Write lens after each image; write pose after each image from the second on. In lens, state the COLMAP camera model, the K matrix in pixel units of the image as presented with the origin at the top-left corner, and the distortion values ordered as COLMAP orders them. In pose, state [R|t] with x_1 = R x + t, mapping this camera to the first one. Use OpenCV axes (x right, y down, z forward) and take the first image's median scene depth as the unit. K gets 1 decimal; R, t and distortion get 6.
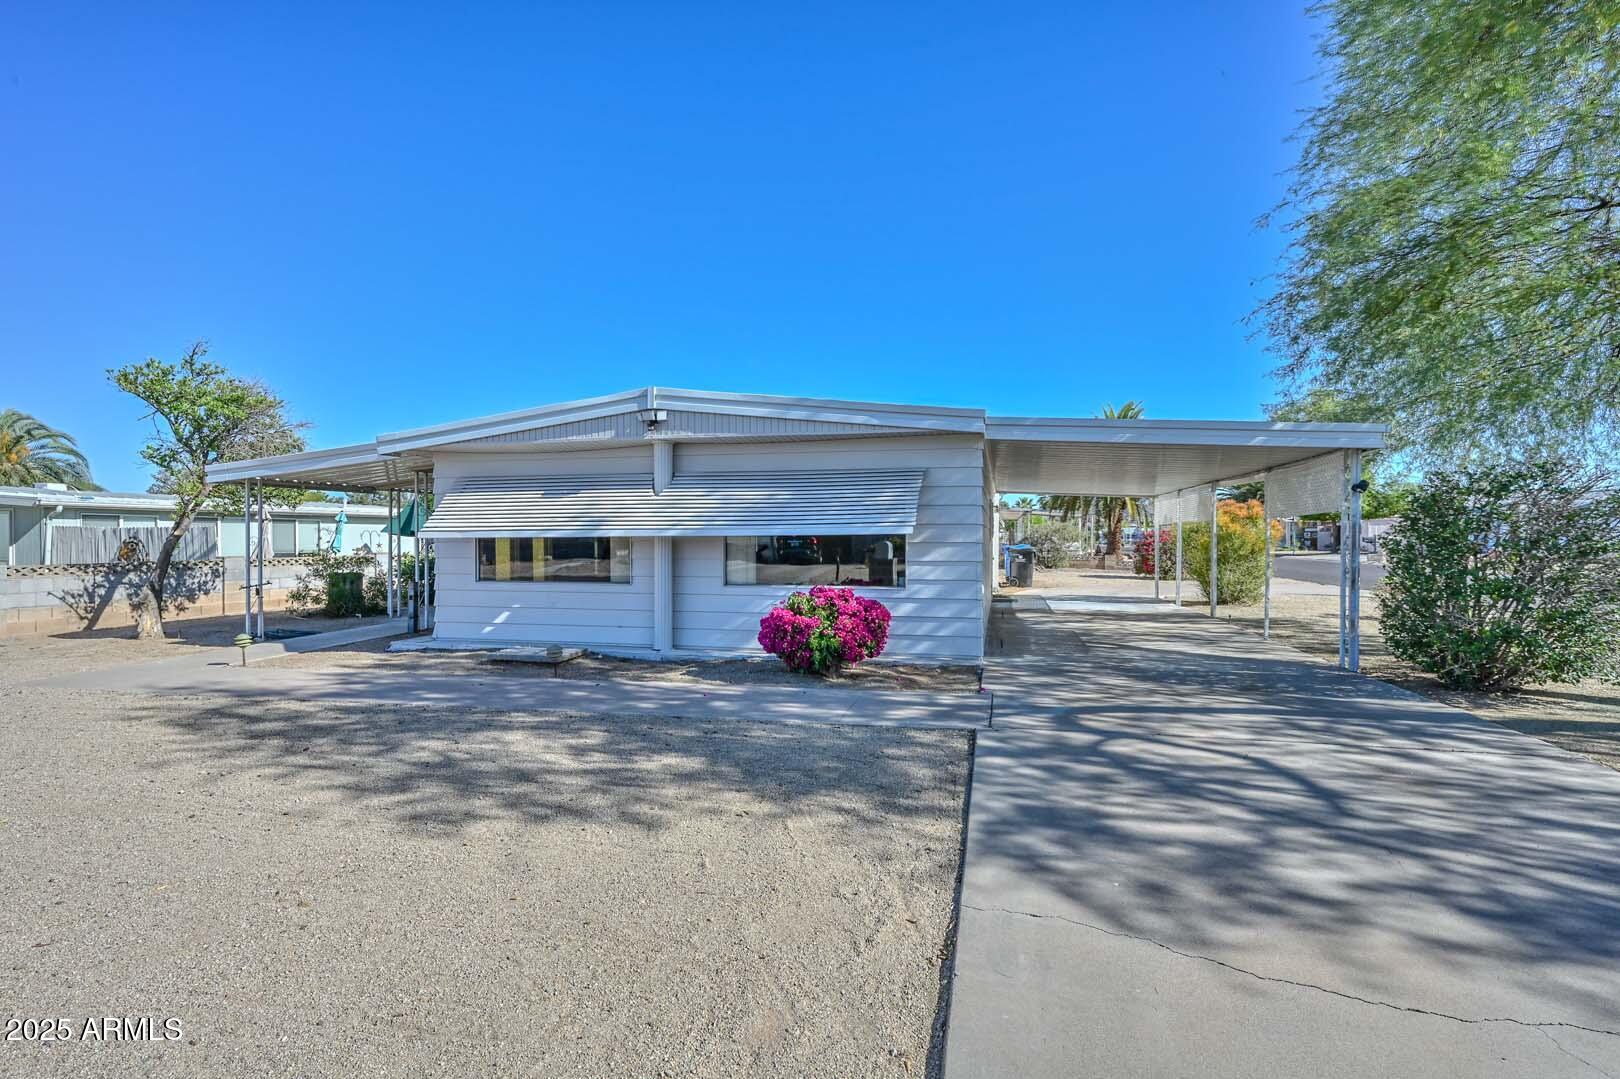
lens RADIAL K [[773.1, 0, 807.5], [0, 773.1, 537.8], [0, 0, 1]] dist [0.001957, 0.000397]
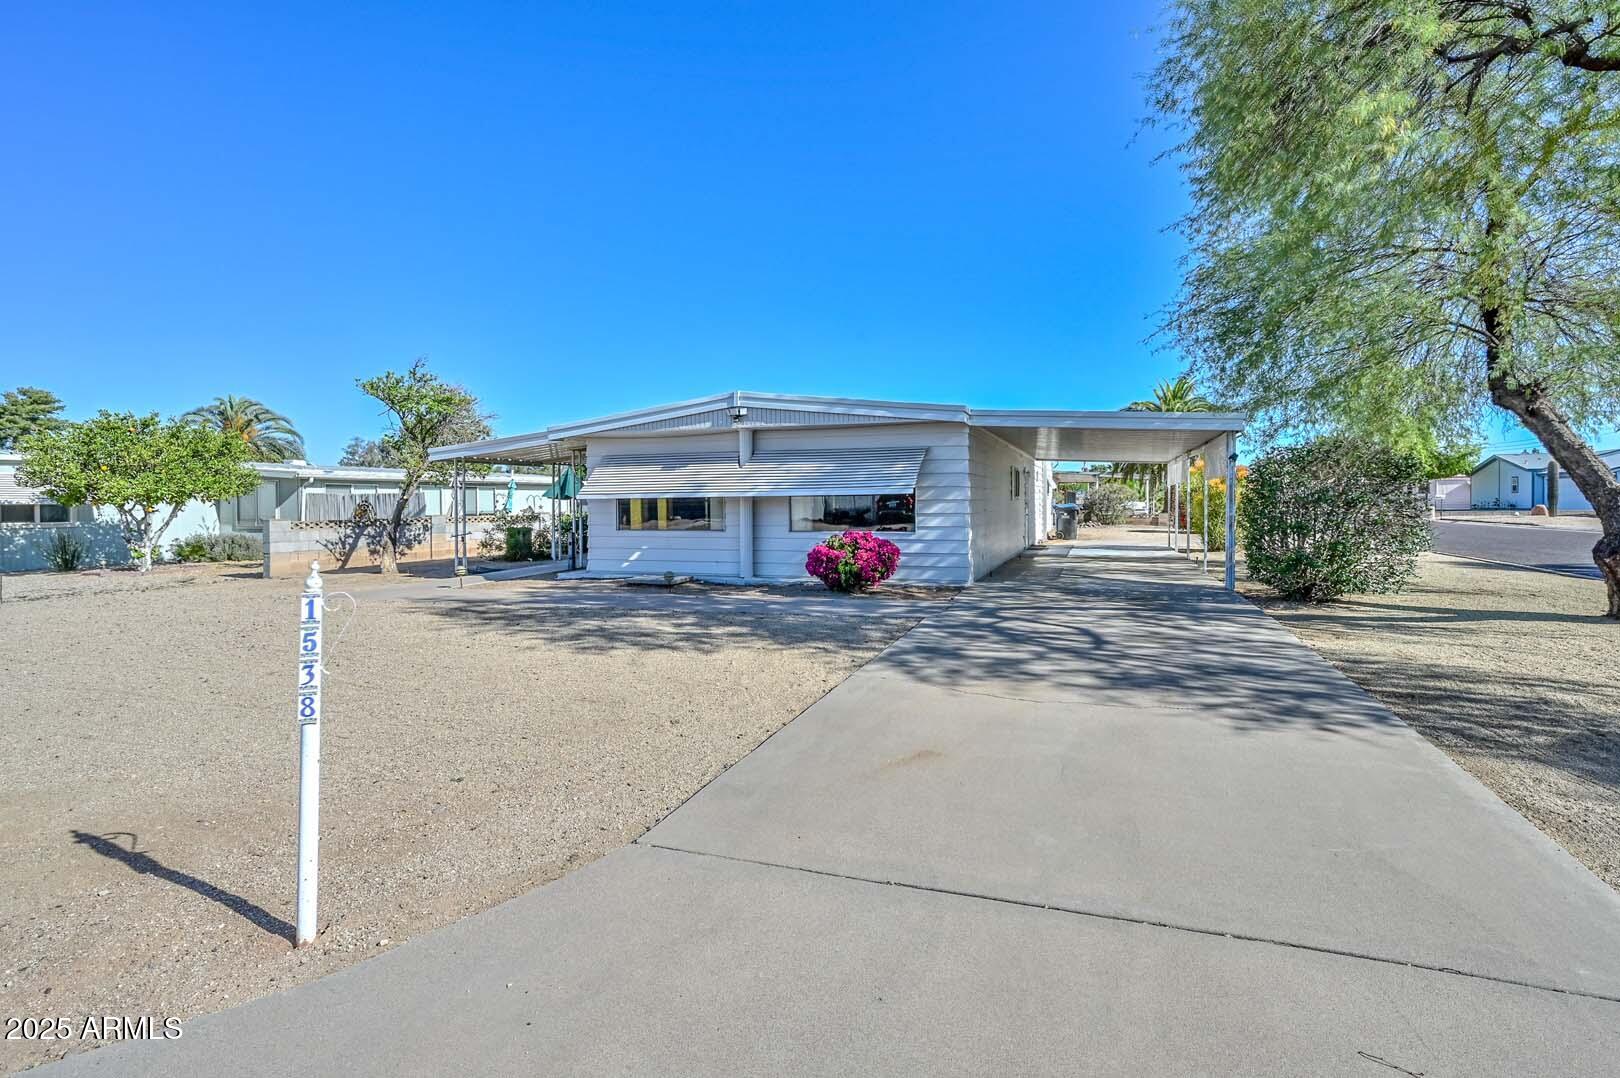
lens RADIAL K [[715.5, 0, 865.5], [0, 715.5, 506.6], [0, 0, 1]] dist [-0.001478, -0.000008]
pose [[0.997456, -0.005132, -0.071094, 0.115347], [0.005739, 0.999949, 0.008337, 0.005806], [0.071047, -0.008724, 0.997435, -0.265453]]
